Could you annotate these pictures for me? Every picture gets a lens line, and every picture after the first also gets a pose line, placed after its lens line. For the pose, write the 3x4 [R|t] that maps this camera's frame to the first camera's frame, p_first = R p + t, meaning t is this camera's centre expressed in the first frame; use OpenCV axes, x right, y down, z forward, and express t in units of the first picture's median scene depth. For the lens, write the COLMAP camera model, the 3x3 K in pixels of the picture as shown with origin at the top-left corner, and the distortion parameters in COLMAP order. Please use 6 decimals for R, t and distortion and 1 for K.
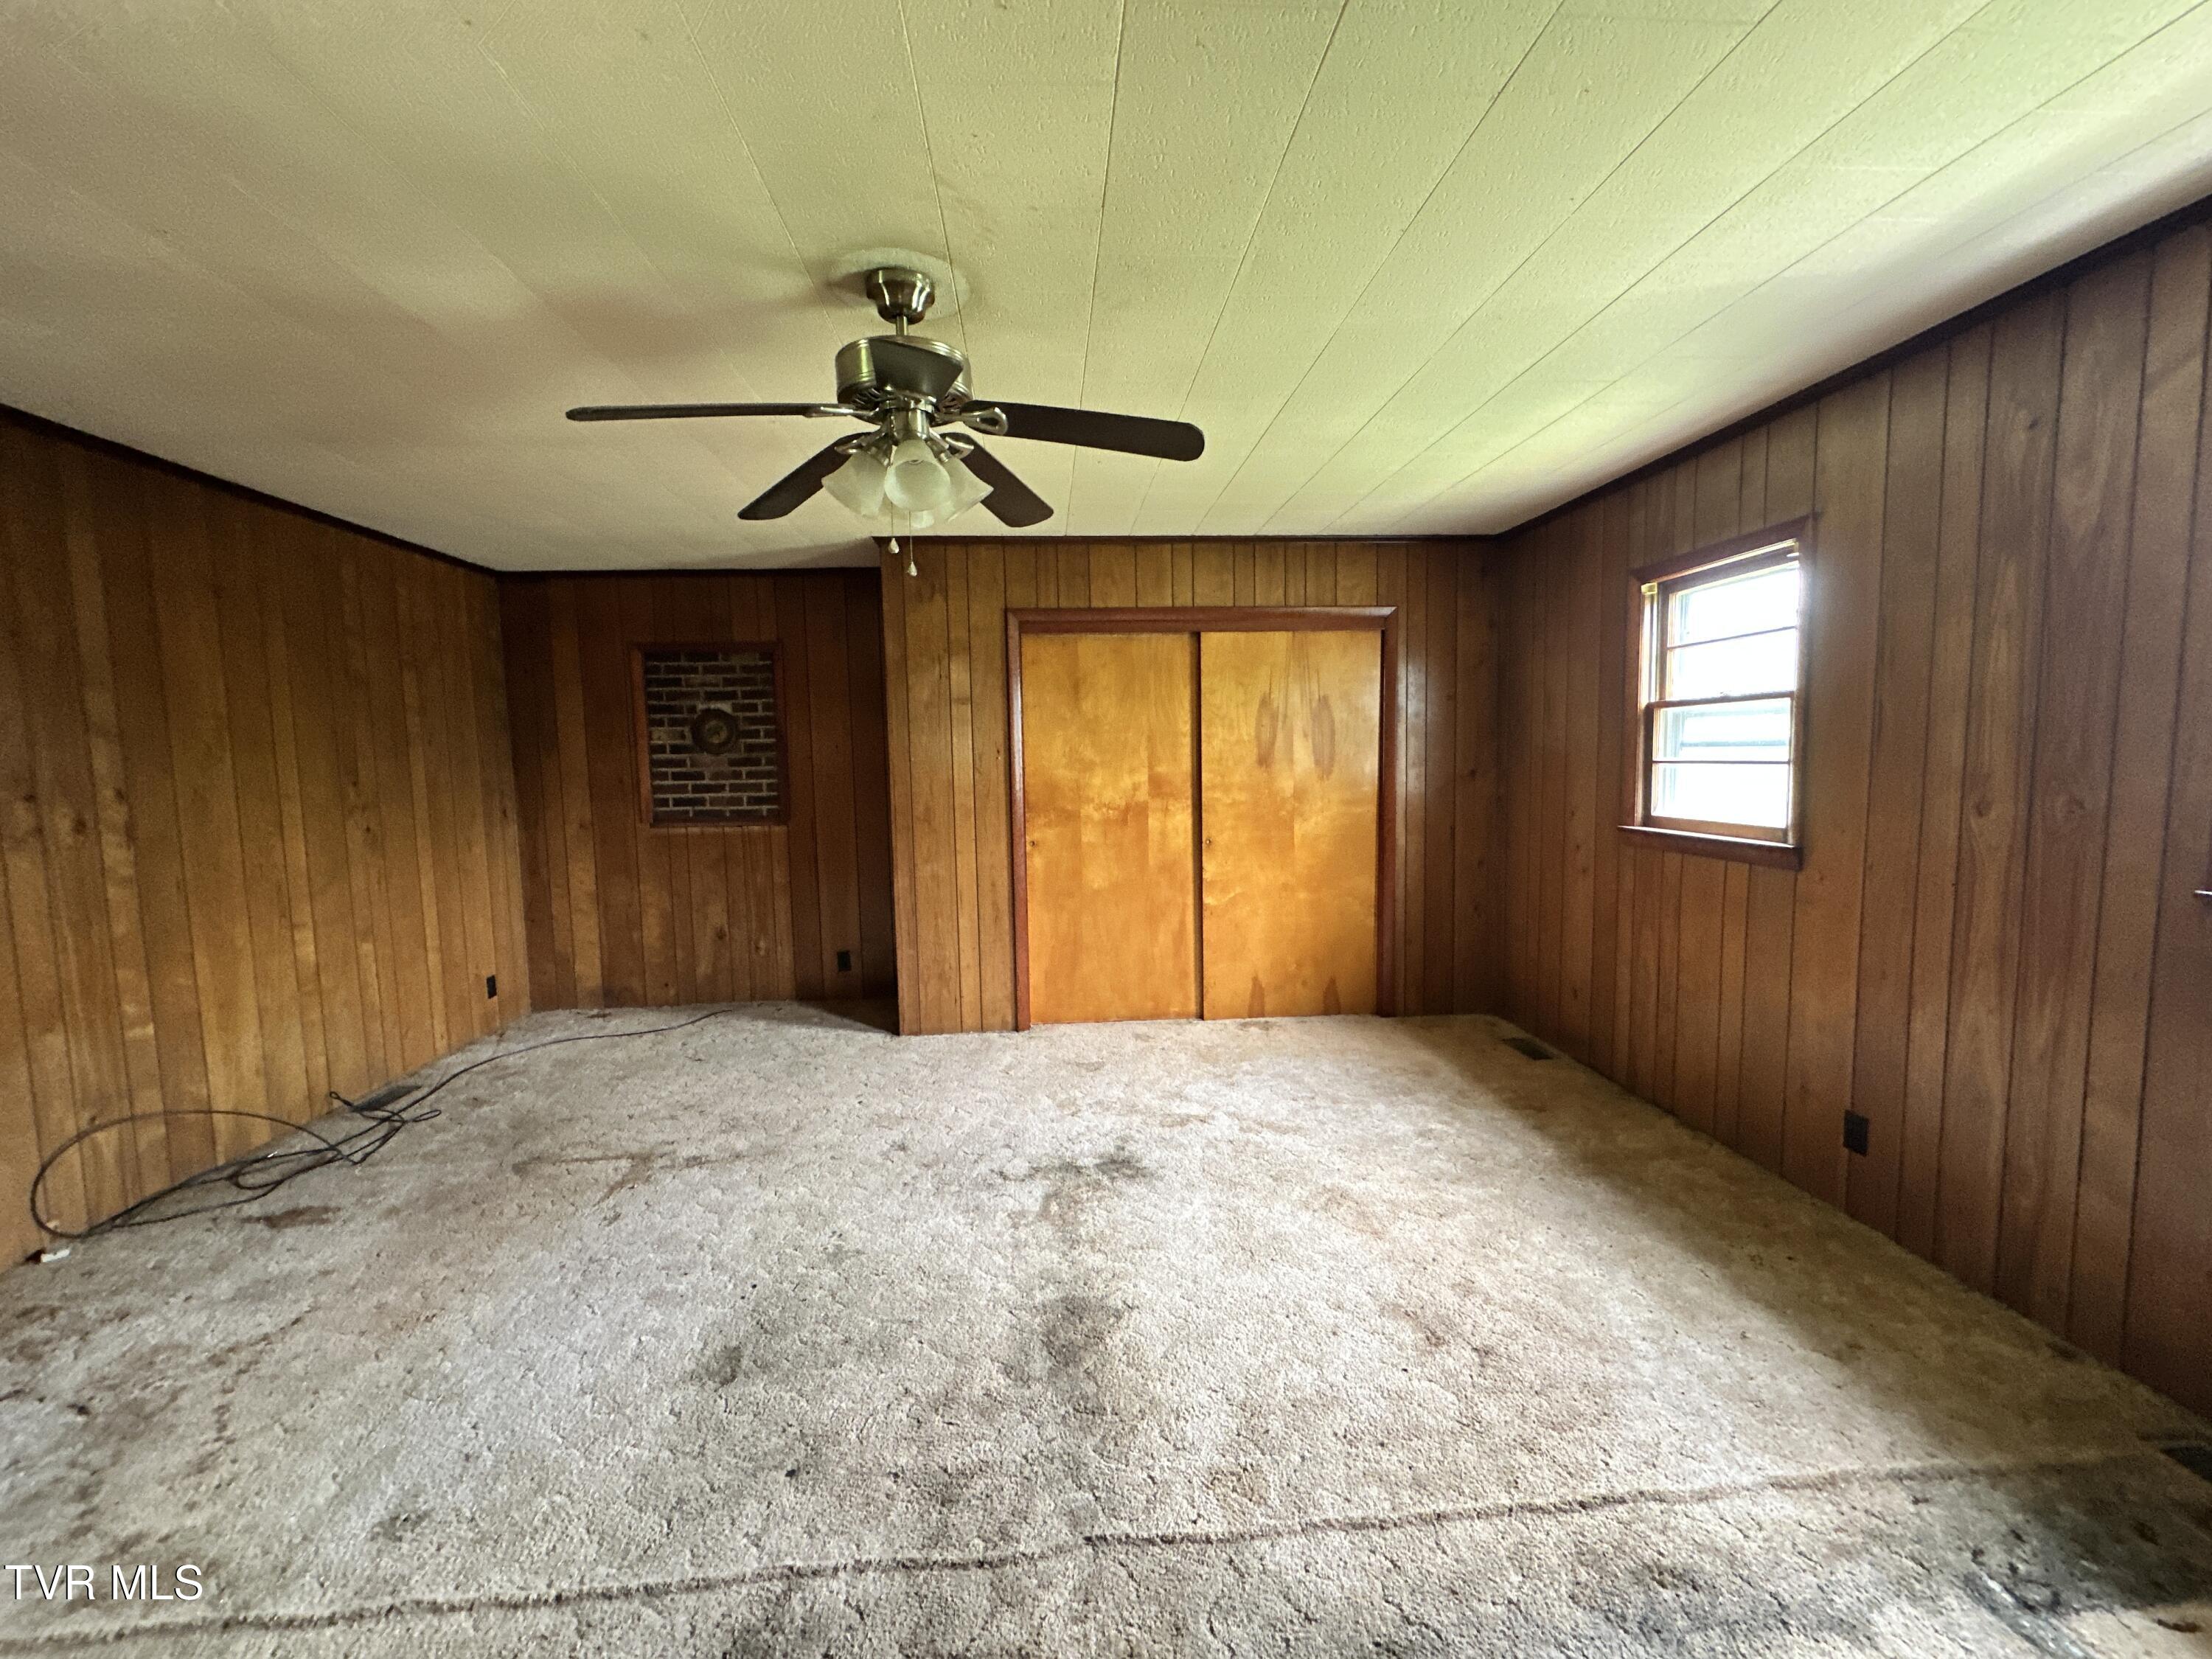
lens RADIAL K [[881.3, 0, 1104.3], [0, 881.3, 827.9], [0, 0, 1]] dist [-0.000980, 0.000177]
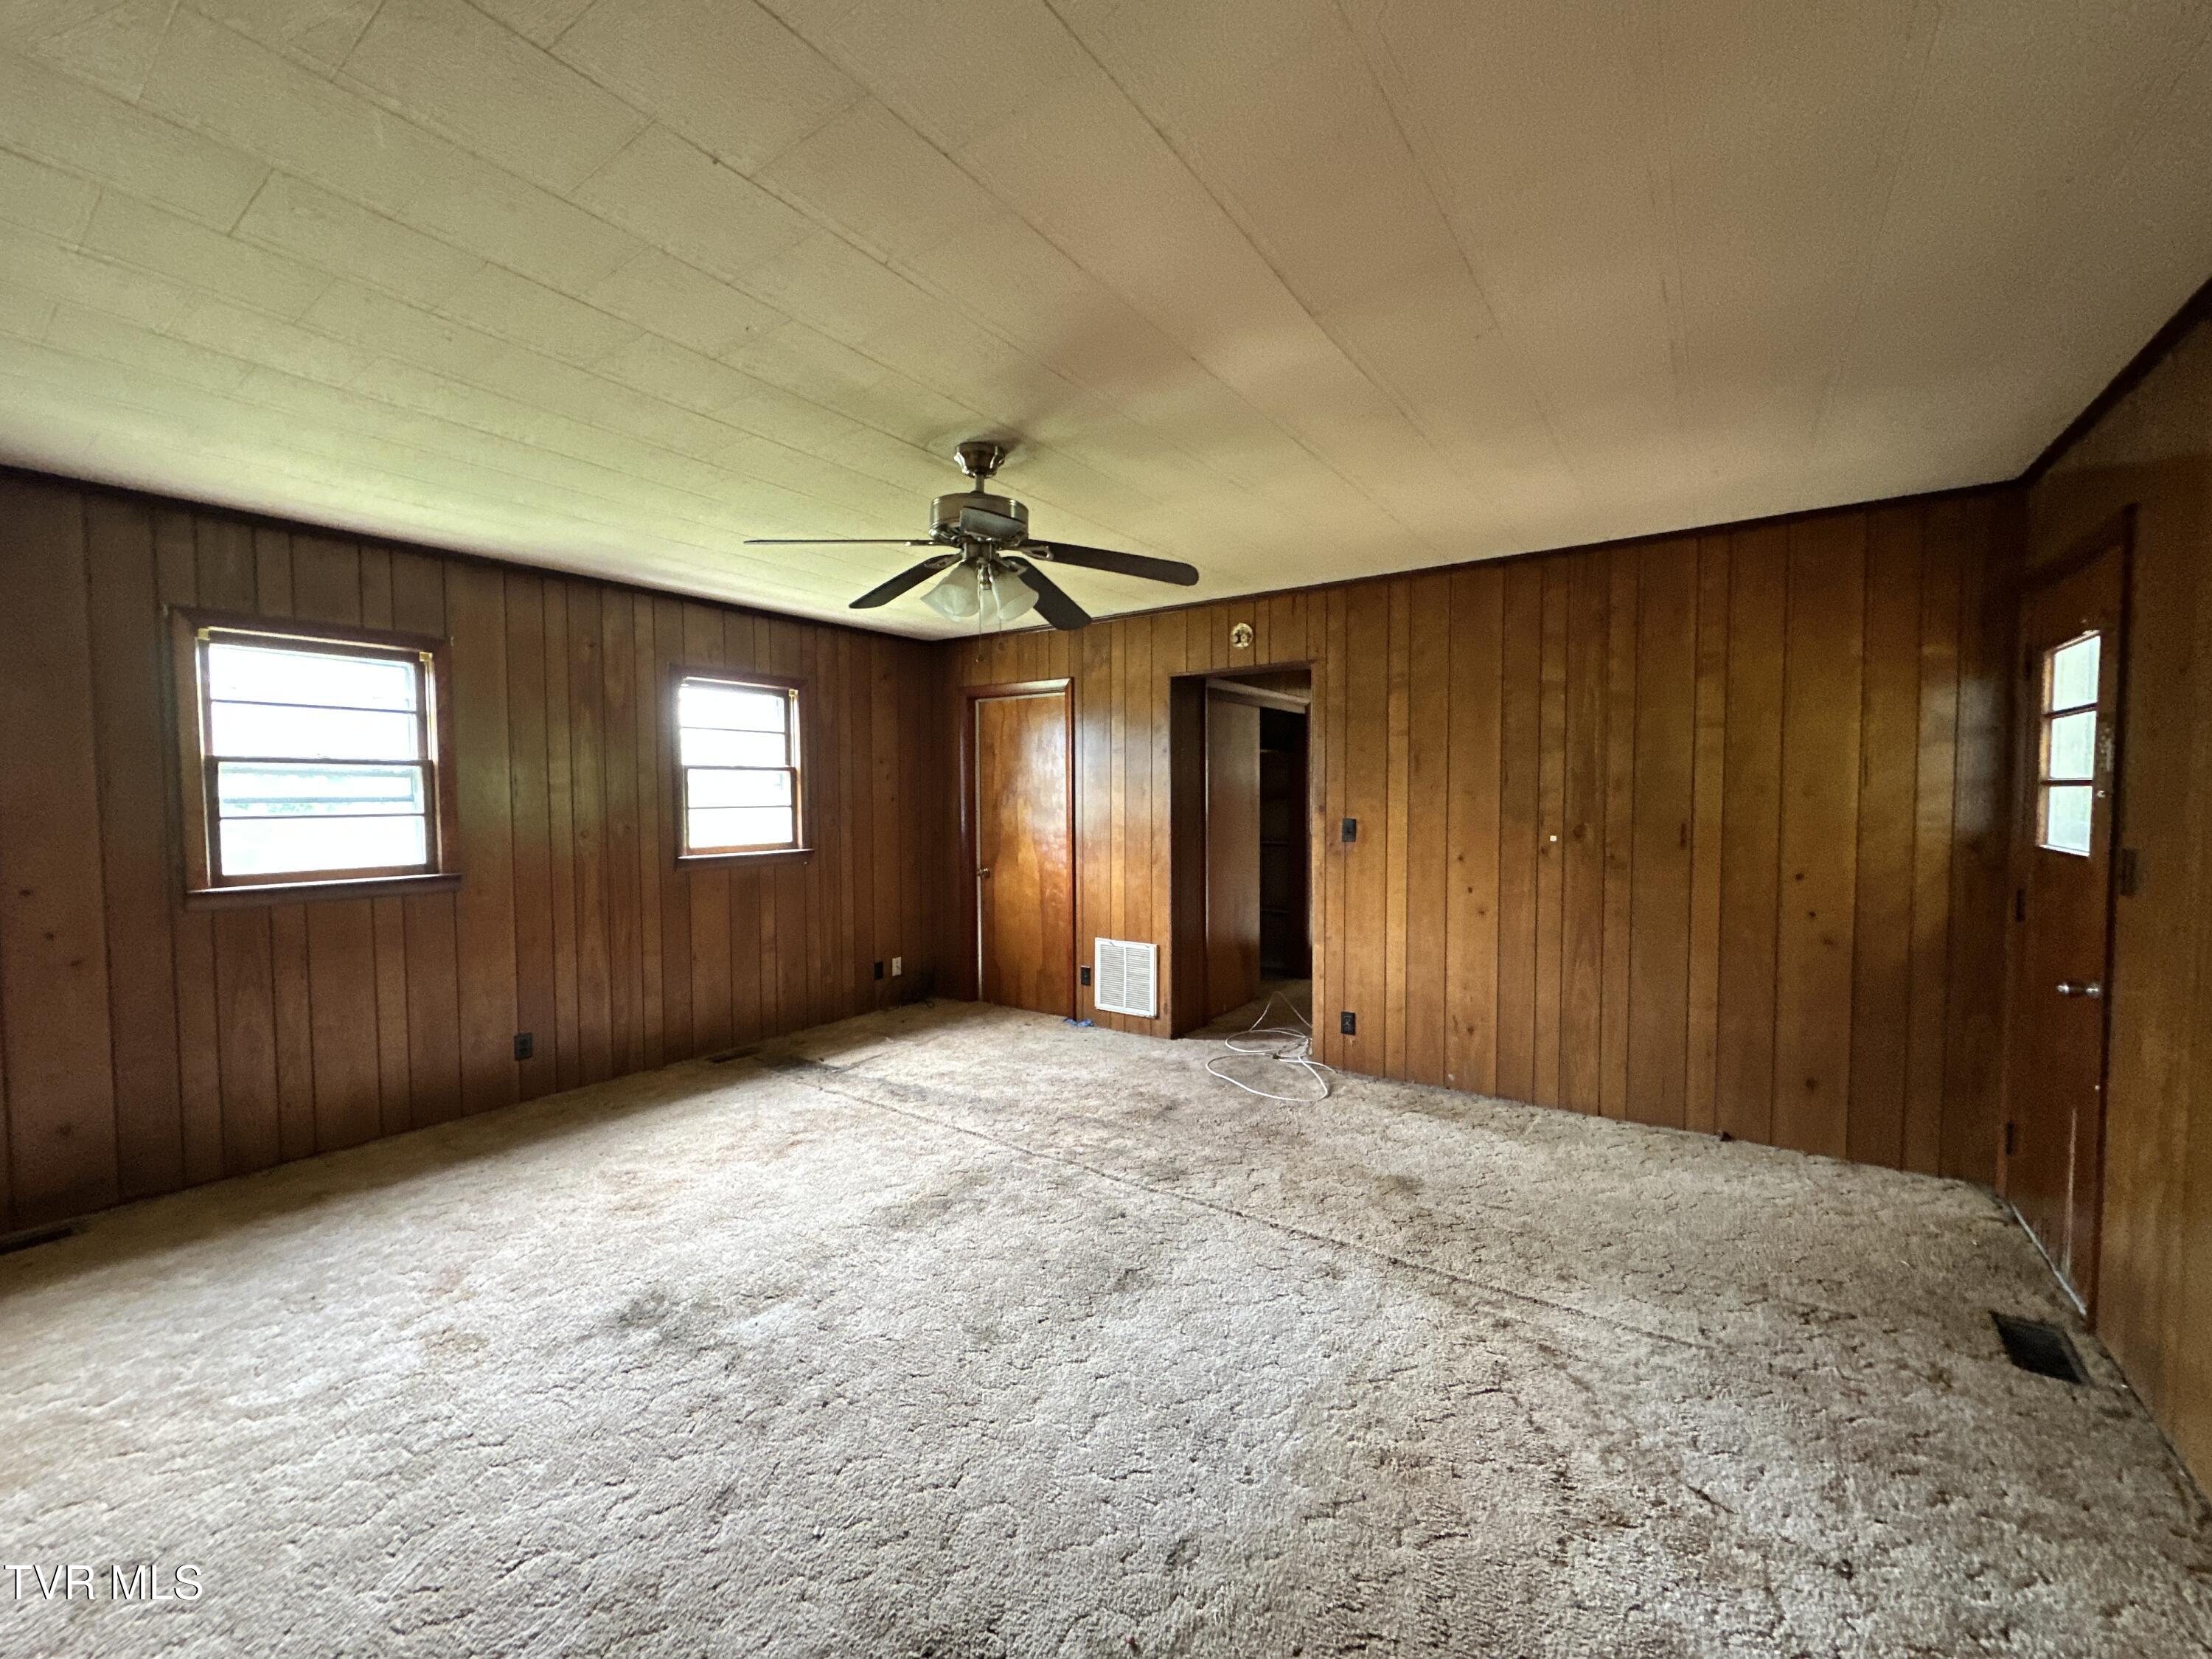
lens RADIAL K [[881.3, 0, 1104.3], [0, 881.3, 827.9], [0, 0, 1]] dist [-0.000980, 0.000177]
pose [[-0.773667, -0.004510, 0.633576, -0.560527], [0.068387, 0.993538, 0.090580, -0.067323], [-0.629890, 0.113407, -0.768360, 0.897735]]
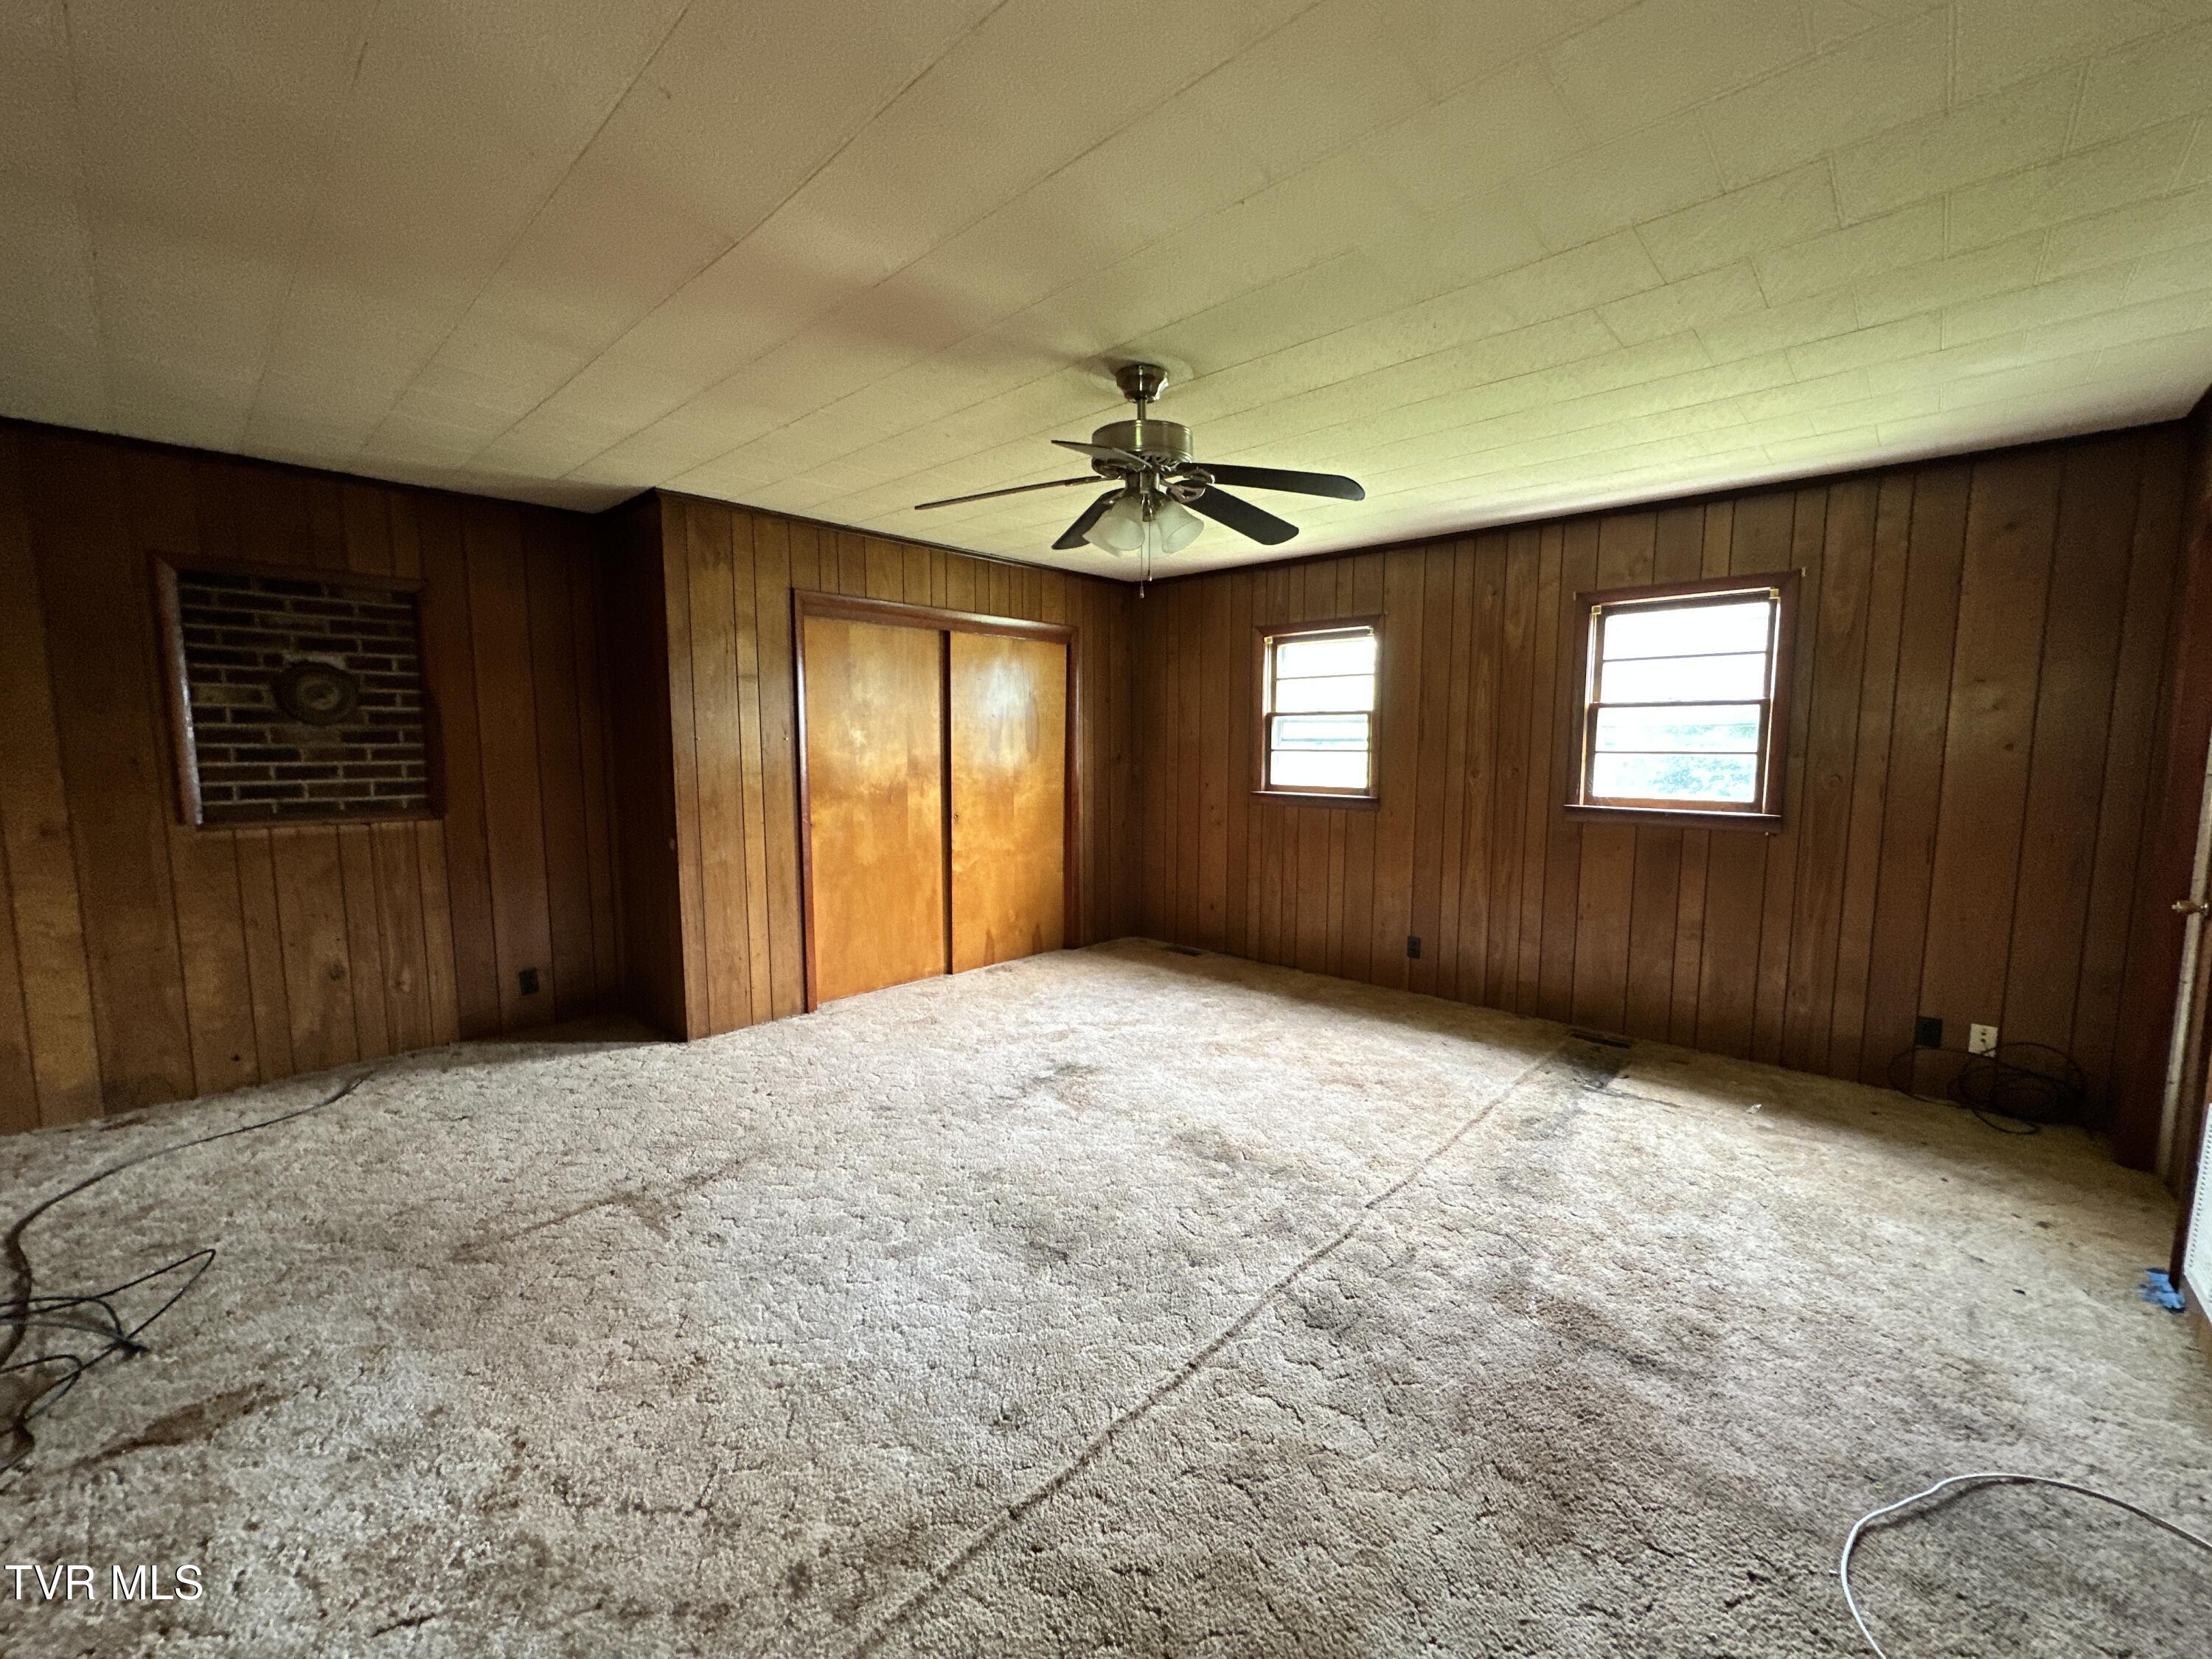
lens RADIAL K [[881.3, 0, 1104.3], [0, 881.3, 827.9], [0, 0, 1]] dist [-0.000980, 0.000177]
pose [[0.731729, -0.047197, 0.679960, -0.538369], [0.039617, 0.998858, 0.026699, 0.008105], [-0.680444, 0.007402, 0.732763, 0.038041]]
